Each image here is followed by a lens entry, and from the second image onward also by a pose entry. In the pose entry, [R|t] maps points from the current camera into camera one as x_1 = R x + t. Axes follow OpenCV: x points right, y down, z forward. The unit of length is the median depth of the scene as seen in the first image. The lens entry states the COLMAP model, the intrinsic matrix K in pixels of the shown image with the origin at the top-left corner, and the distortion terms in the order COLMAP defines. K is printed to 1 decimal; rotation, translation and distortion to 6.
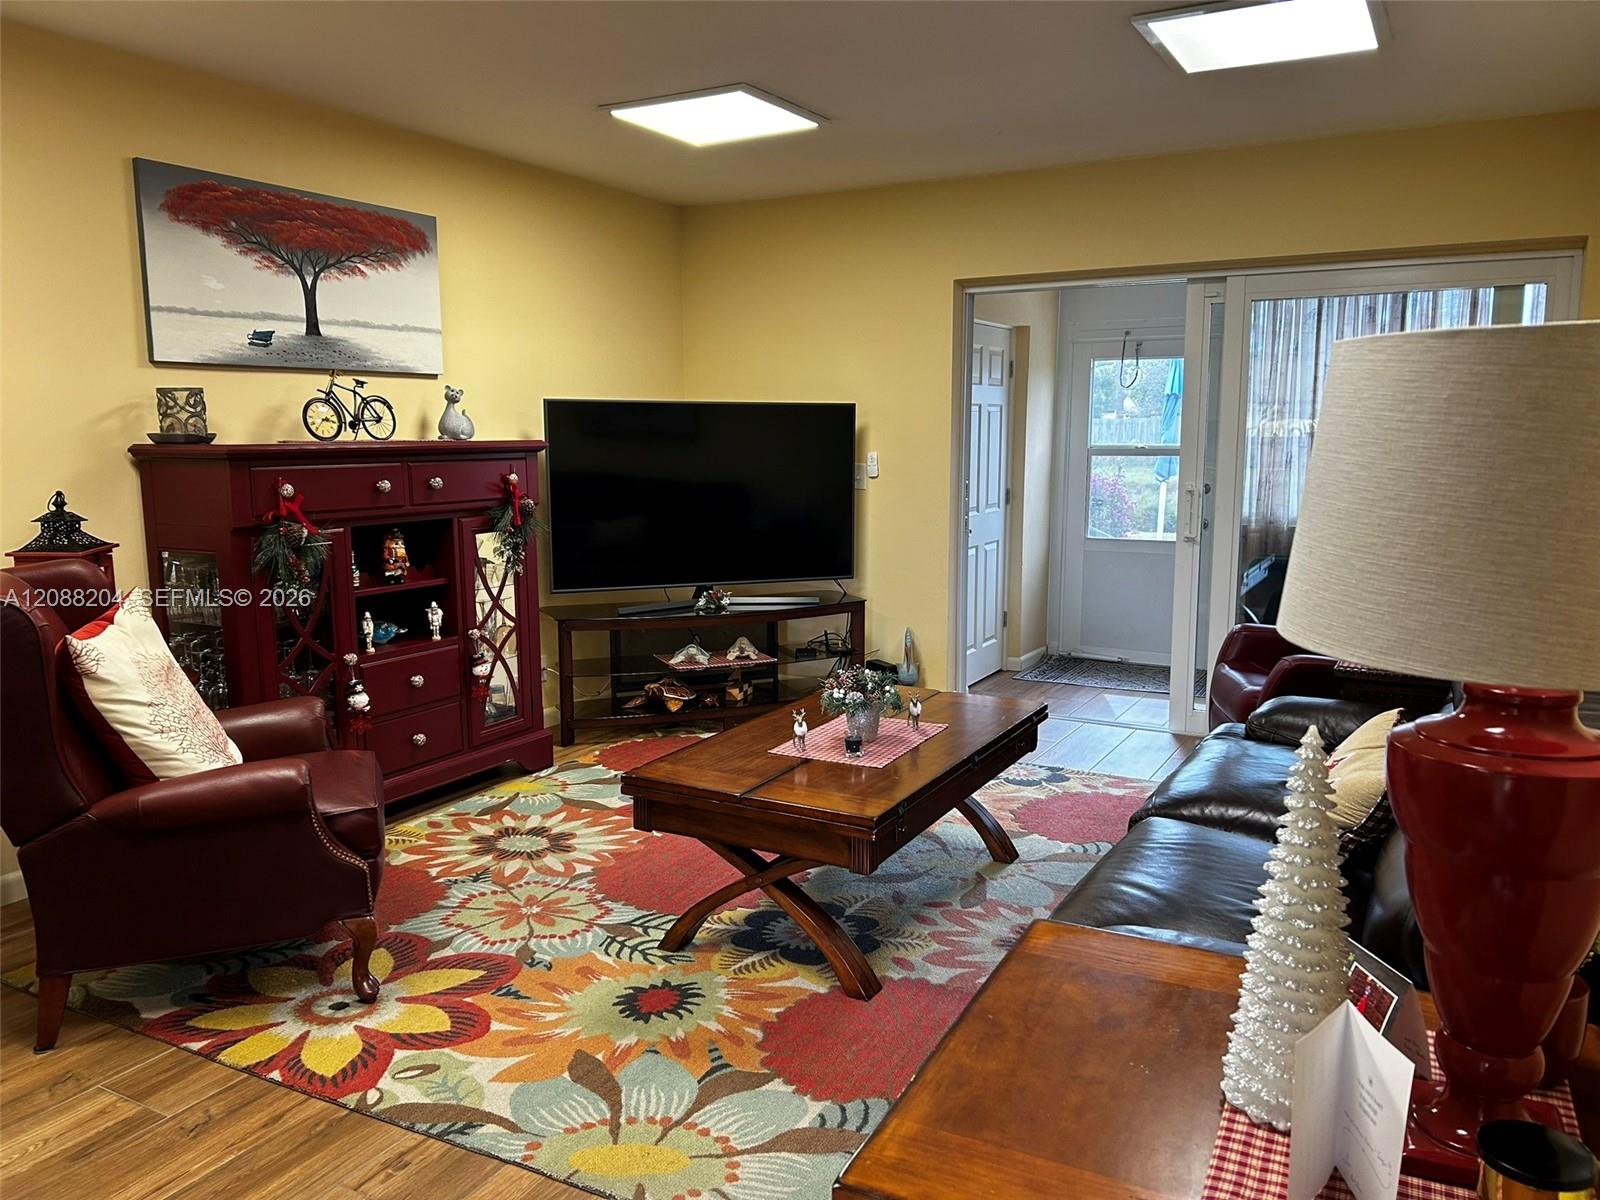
lens RADIAL K [[1209.8, 0, 801.0], [0, 1209.8, 600.0], [0, 0, 1]] dist [0.026568, -0.014201]
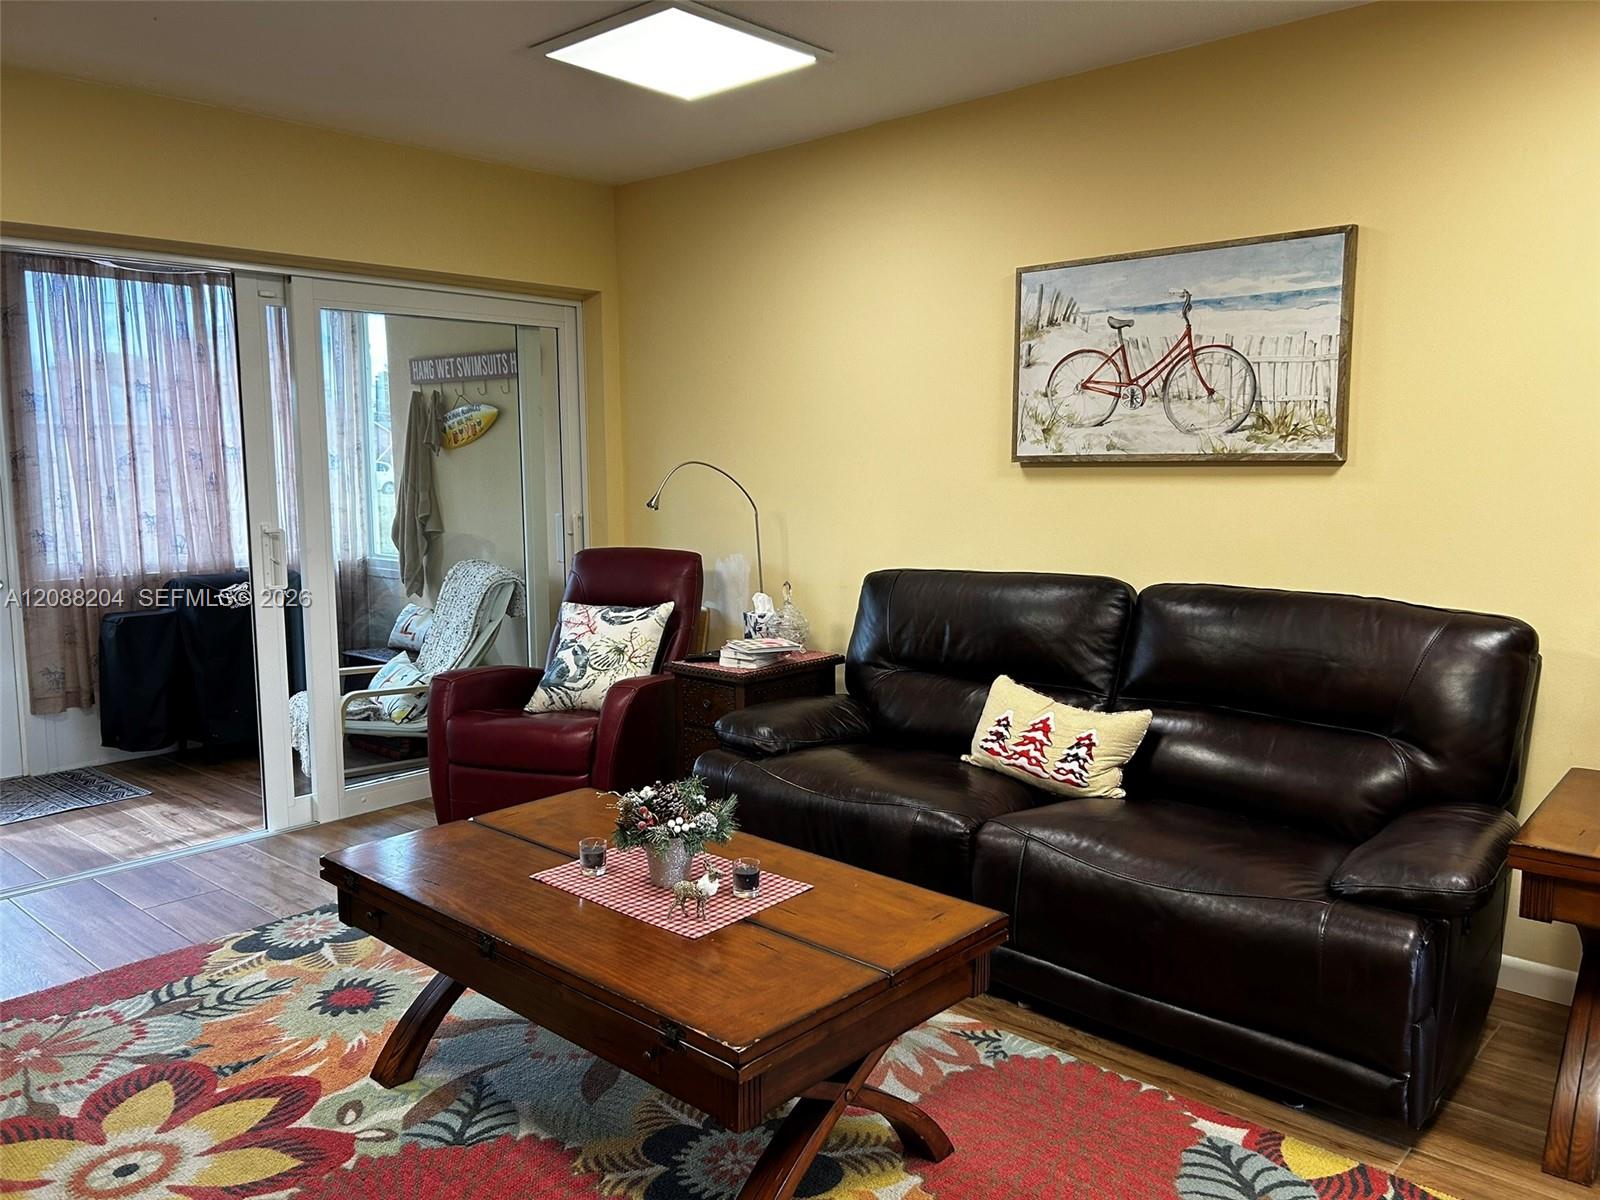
lens RADIAL K [[1209.8, 0, 800.3], [0, 1209.8, 603.7], [0, 0, 1]] dist [0.026568, -0.014201]
pose [[0.236222, -0.112922, 0.965115, -0.979817], [0.151643, 0.985339, 0.078172, -0.024421], [-0.959794, 0.127887, 0.249883, 0.325954]]
